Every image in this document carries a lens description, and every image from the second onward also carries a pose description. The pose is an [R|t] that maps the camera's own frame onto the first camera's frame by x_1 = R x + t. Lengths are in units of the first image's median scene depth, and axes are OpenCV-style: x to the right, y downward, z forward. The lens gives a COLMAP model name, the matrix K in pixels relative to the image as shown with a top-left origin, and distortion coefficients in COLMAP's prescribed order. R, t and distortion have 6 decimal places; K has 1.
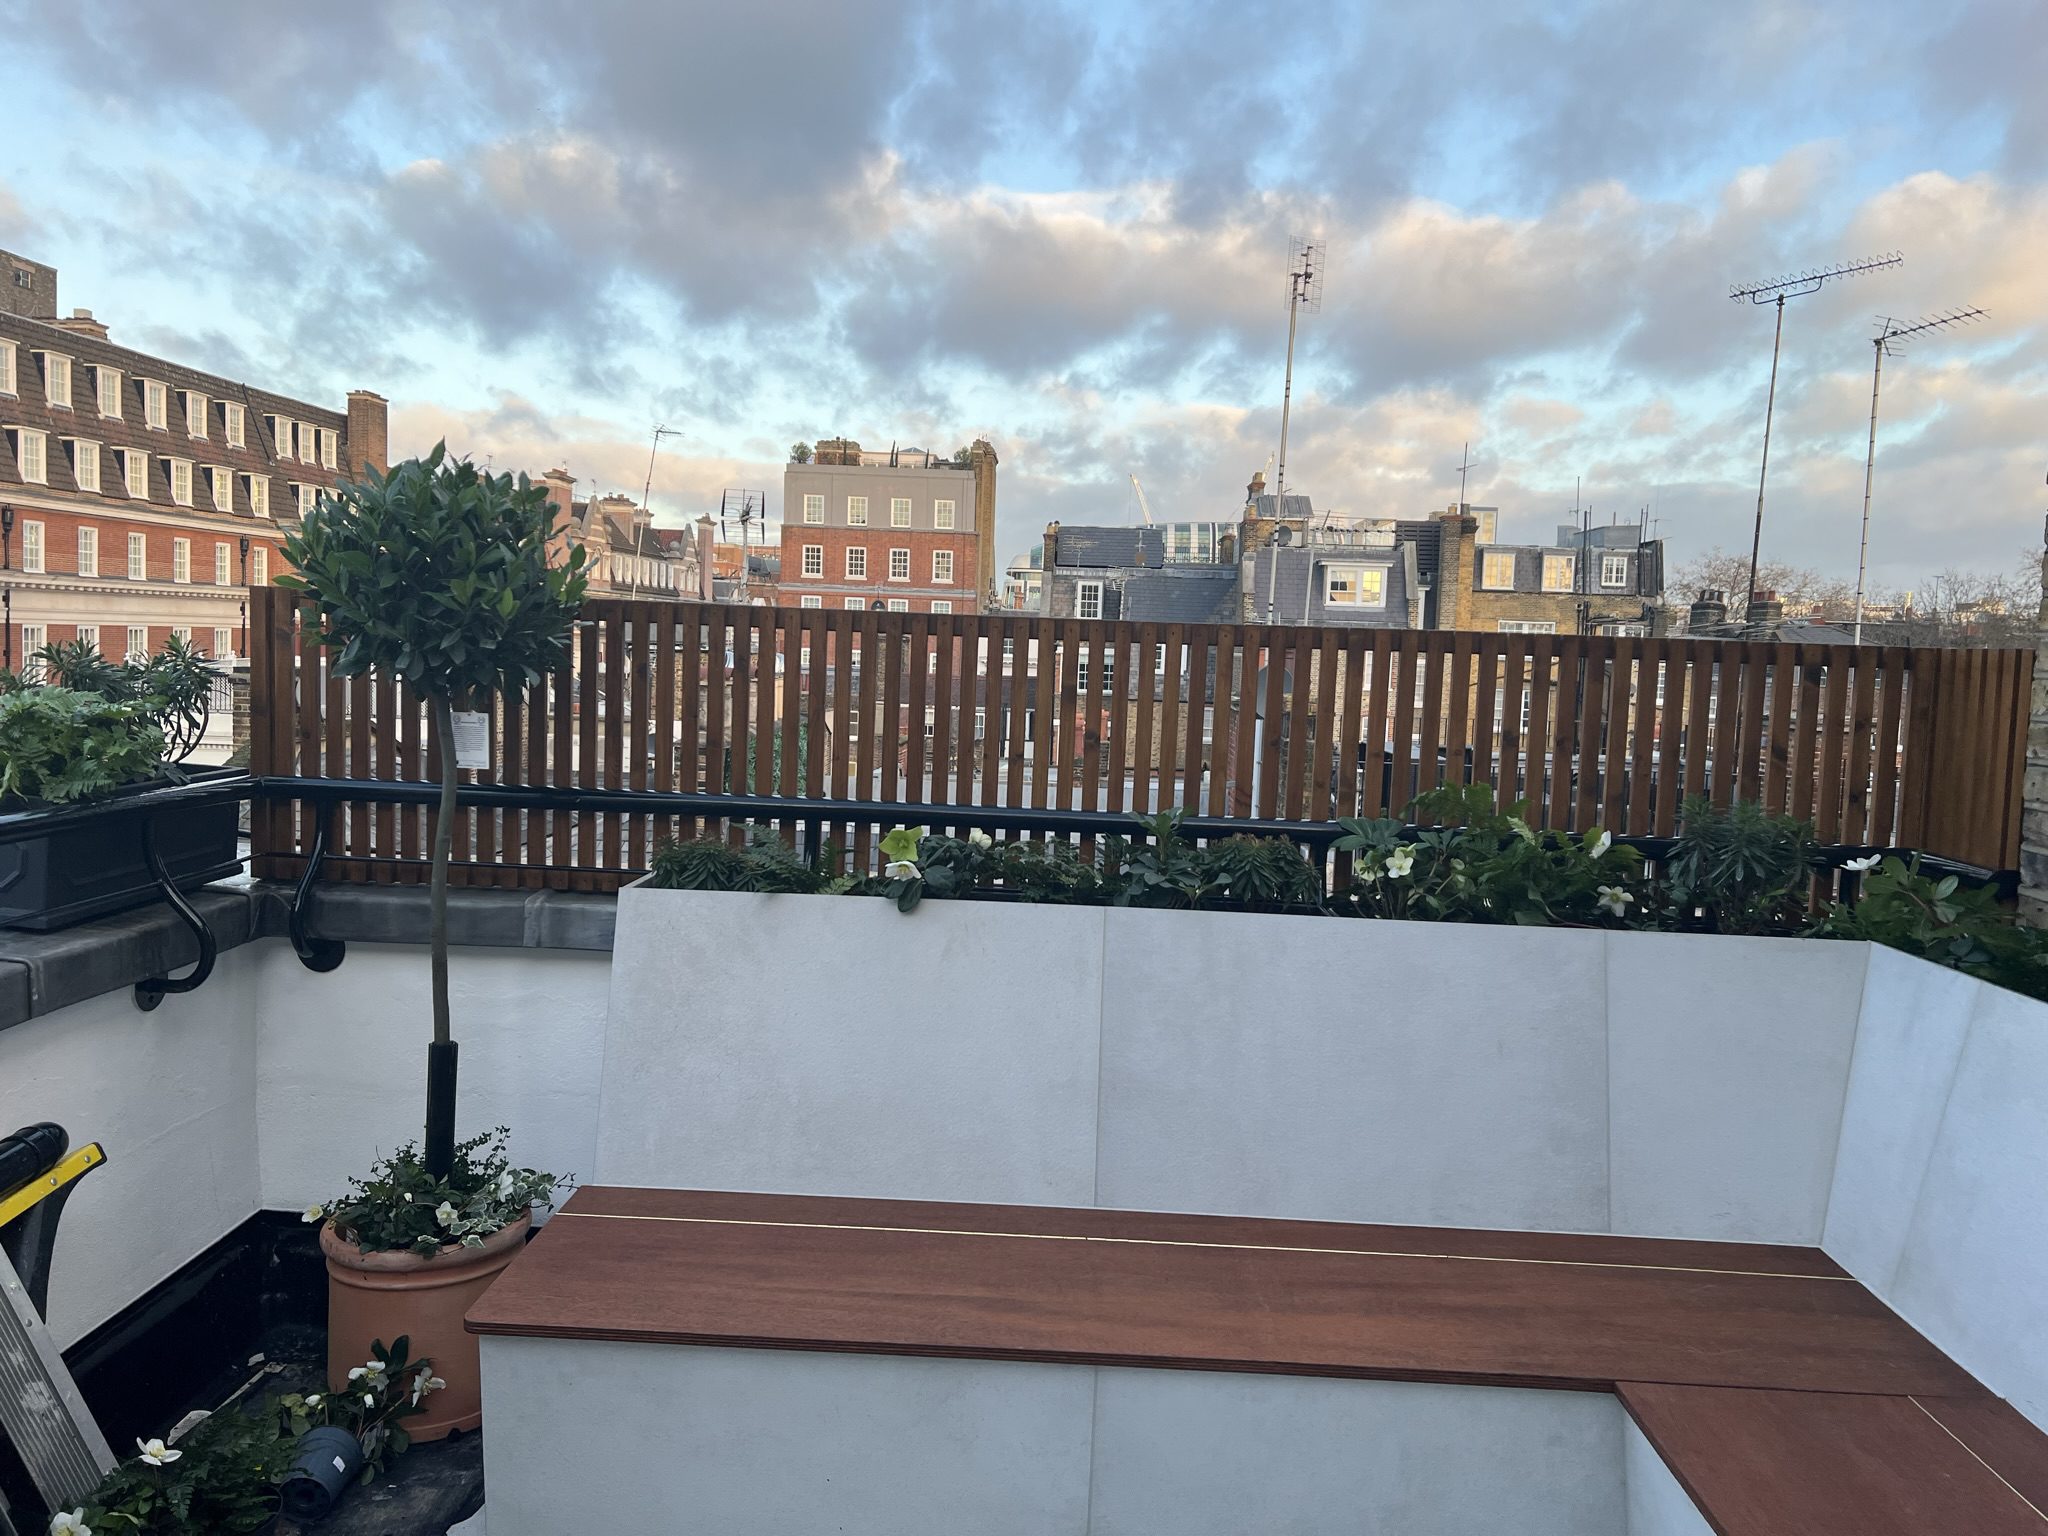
lens RADIAL K [[1504.7, 0, 1024.0], [0, 1504.7, 768.0], [0, 0, 1]] dist [0.080985, -0.123779]
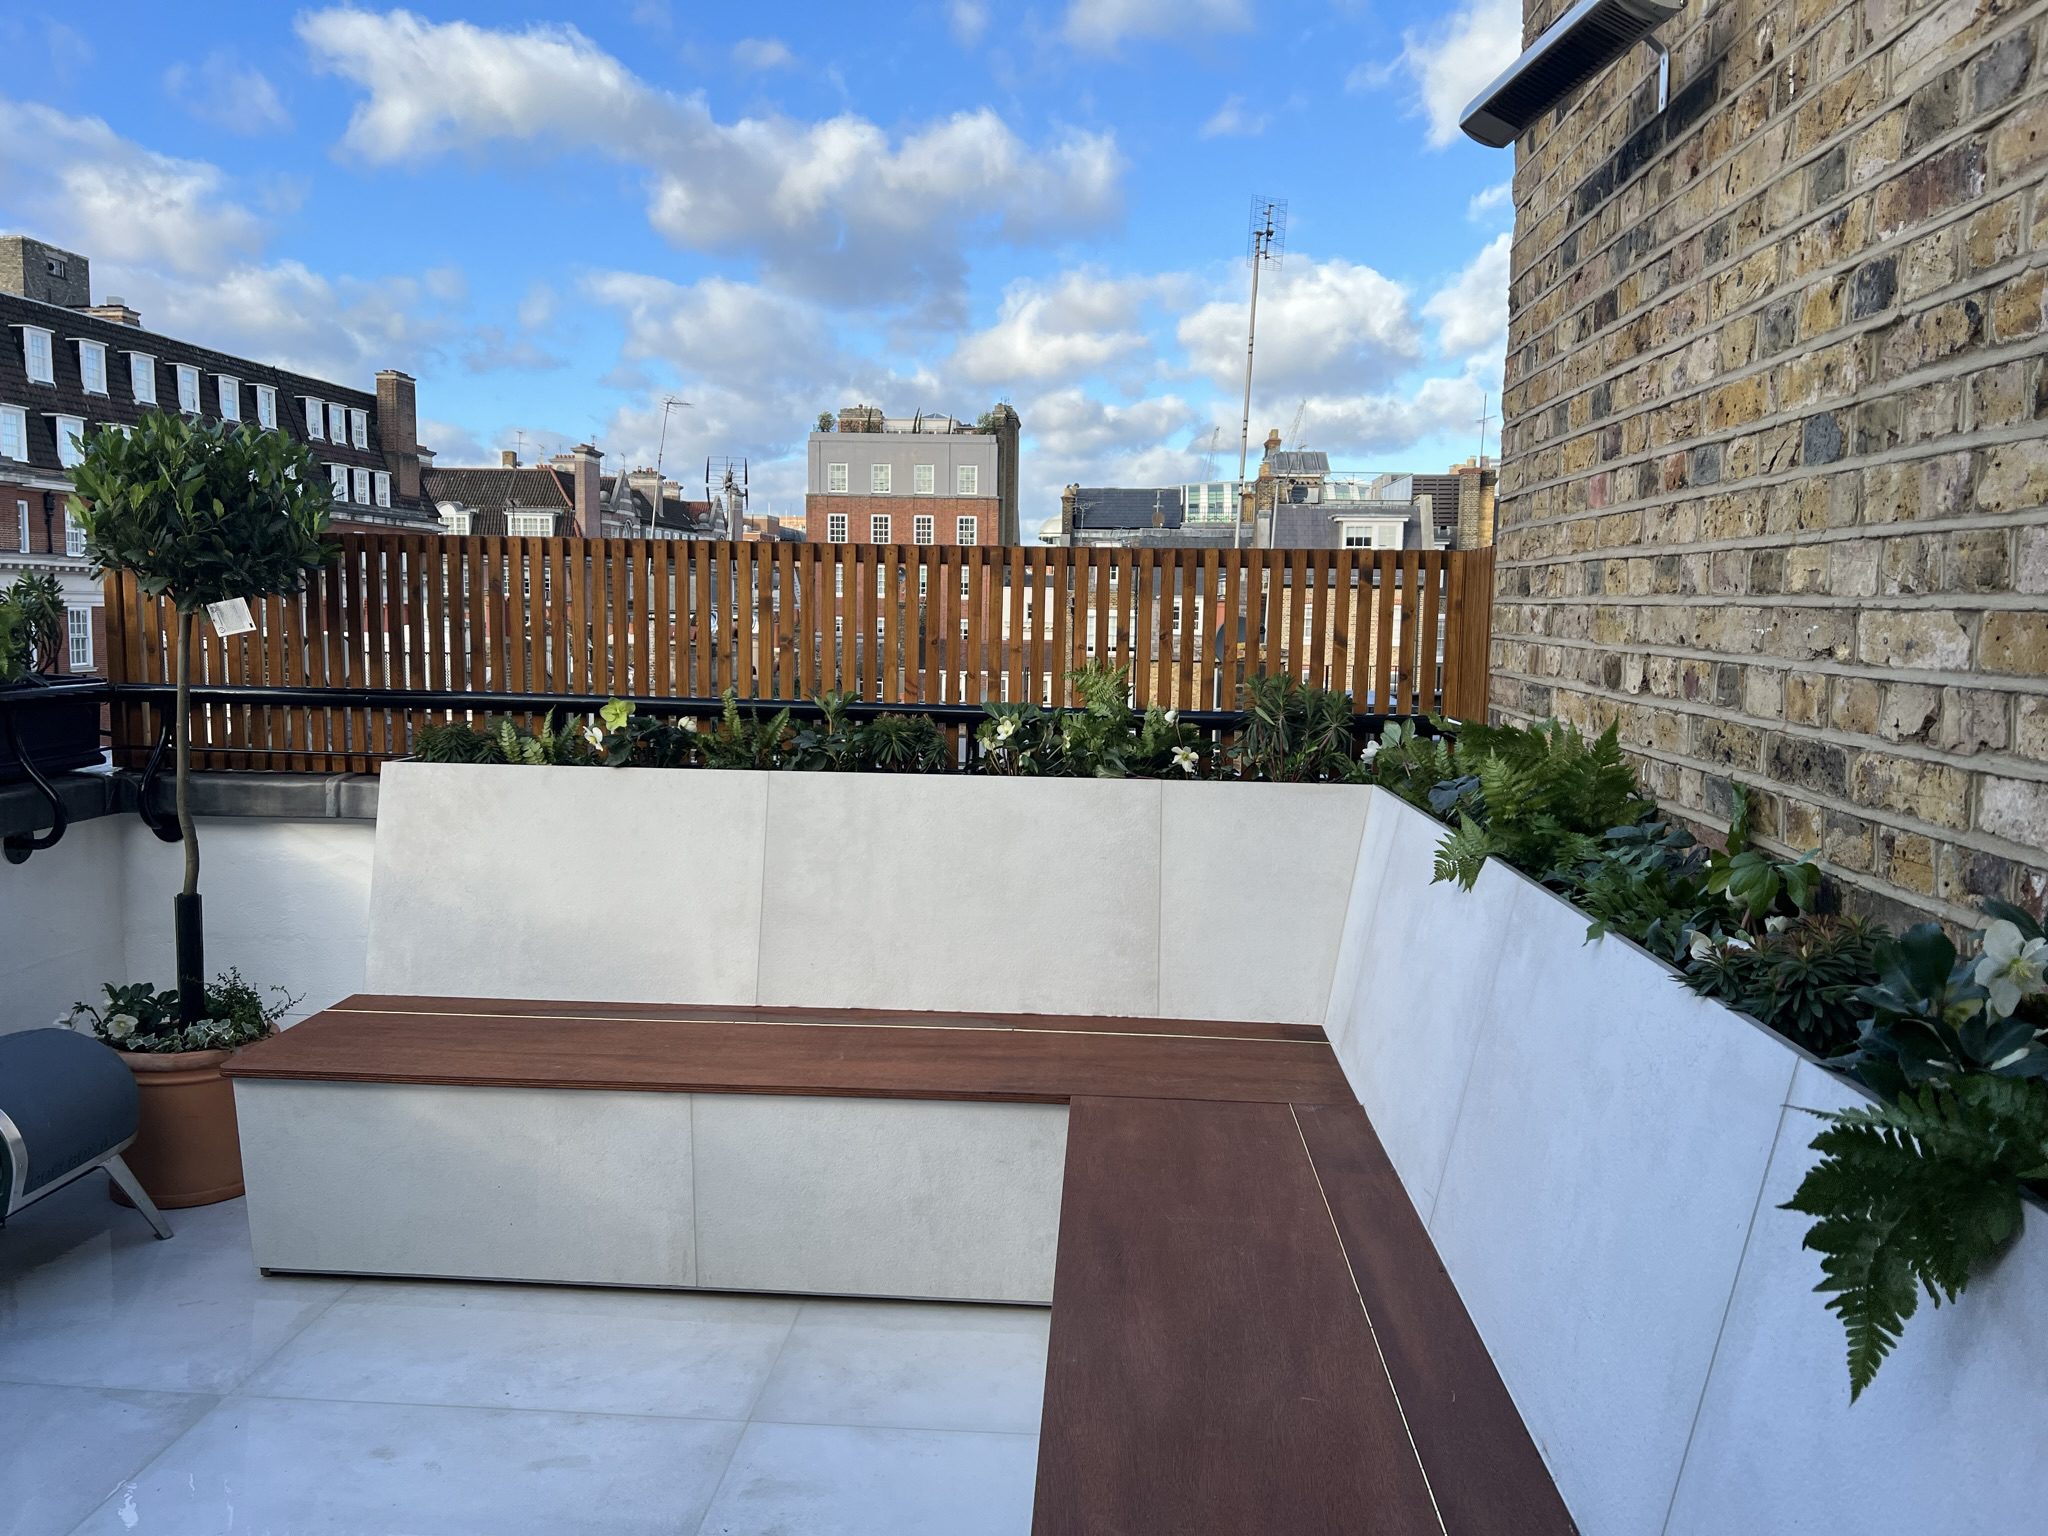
lens RADIAL K [[1504.7, 0, 1024.0], [0, 1504.7, 768.0], [0, 0, 1]] dist [0.080985, -0.123779]
pose [[0.999435, -0.017944, -0.028431, 0.094428], [0.018580, 0.999579, 0.022263, 0.020894], [0.028019, -0.022779, 0.999348, -0.076700]]
